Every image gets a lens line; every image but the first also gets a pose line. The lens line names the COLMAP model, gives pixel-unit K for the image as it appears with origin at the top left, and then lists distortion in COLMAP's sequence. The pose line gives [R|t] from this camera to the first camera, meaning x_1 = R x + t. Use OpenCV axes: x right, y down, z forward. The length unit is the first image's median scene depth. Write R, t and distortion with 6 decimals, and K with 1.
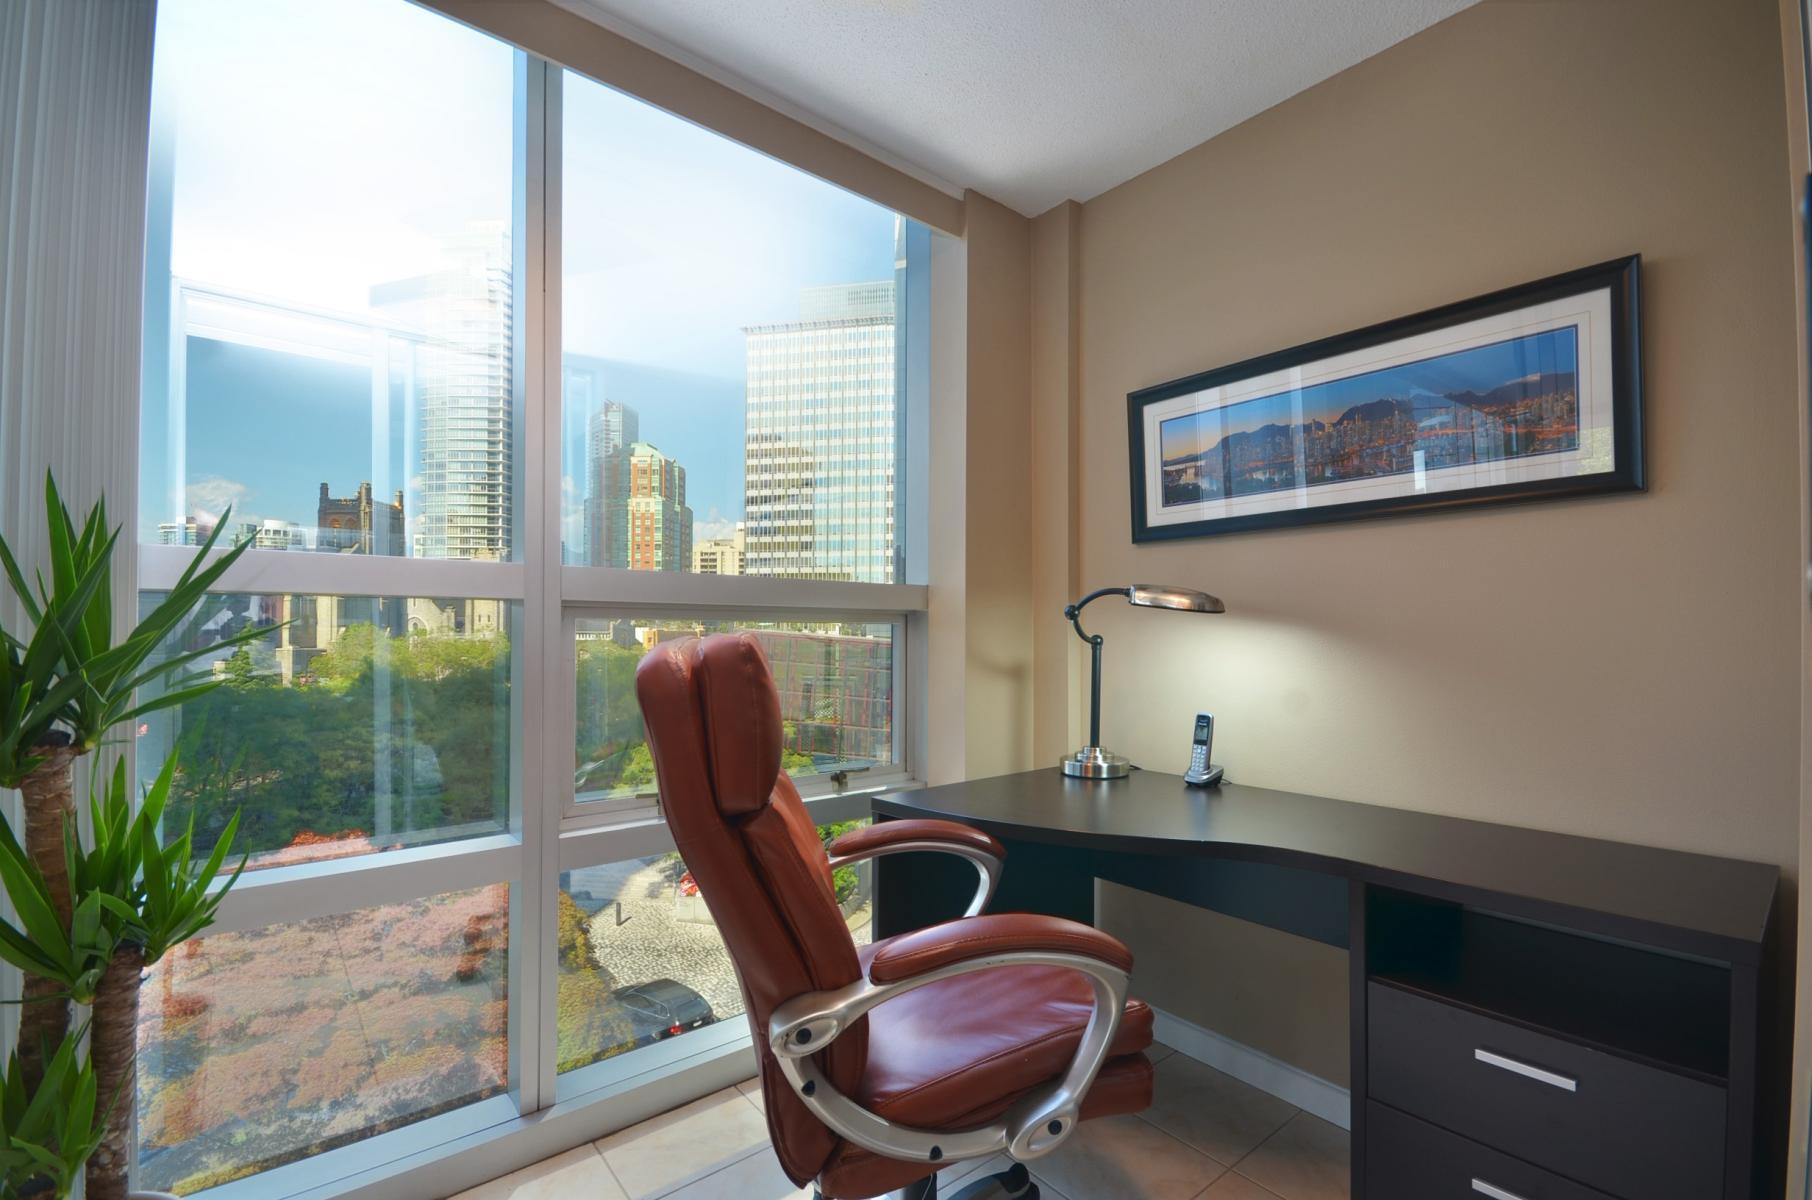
lens RADIAL K [[792.8, 0, 913.1], [0, 792.8, 626.0], [0, 0, 1]] dist [-0.010795, 0.001035]
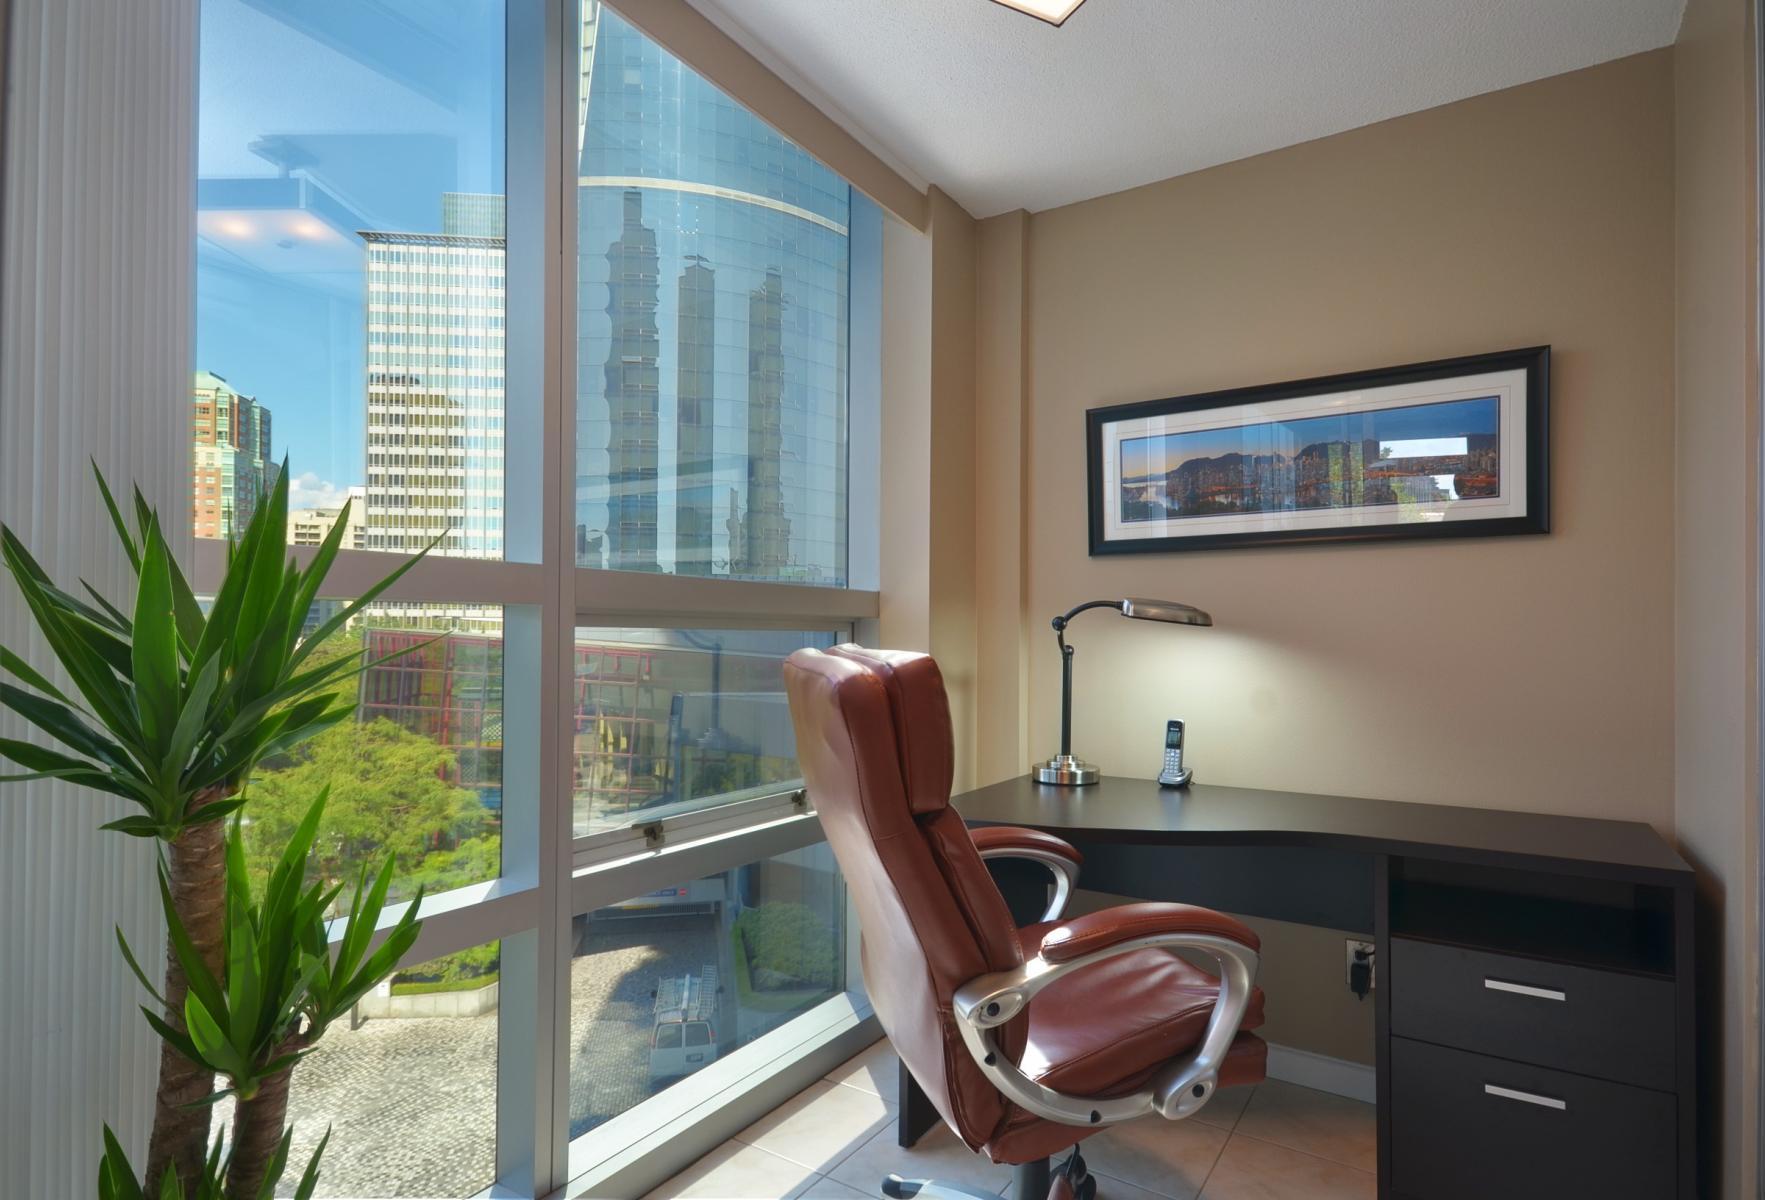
lens RADIAL K [[924.4, 0, 878.7], [0, 924.4, 619.4], [0, 0, 1]] dist [0.018257, -0.004474]
pose [[0.954979, 0.009732, 0.296514, -0.351098], [-0.007560, 0.999936, -0.008471, -0.009472], [-0.296577, 0.005848, 0.954991, -0.068964]]
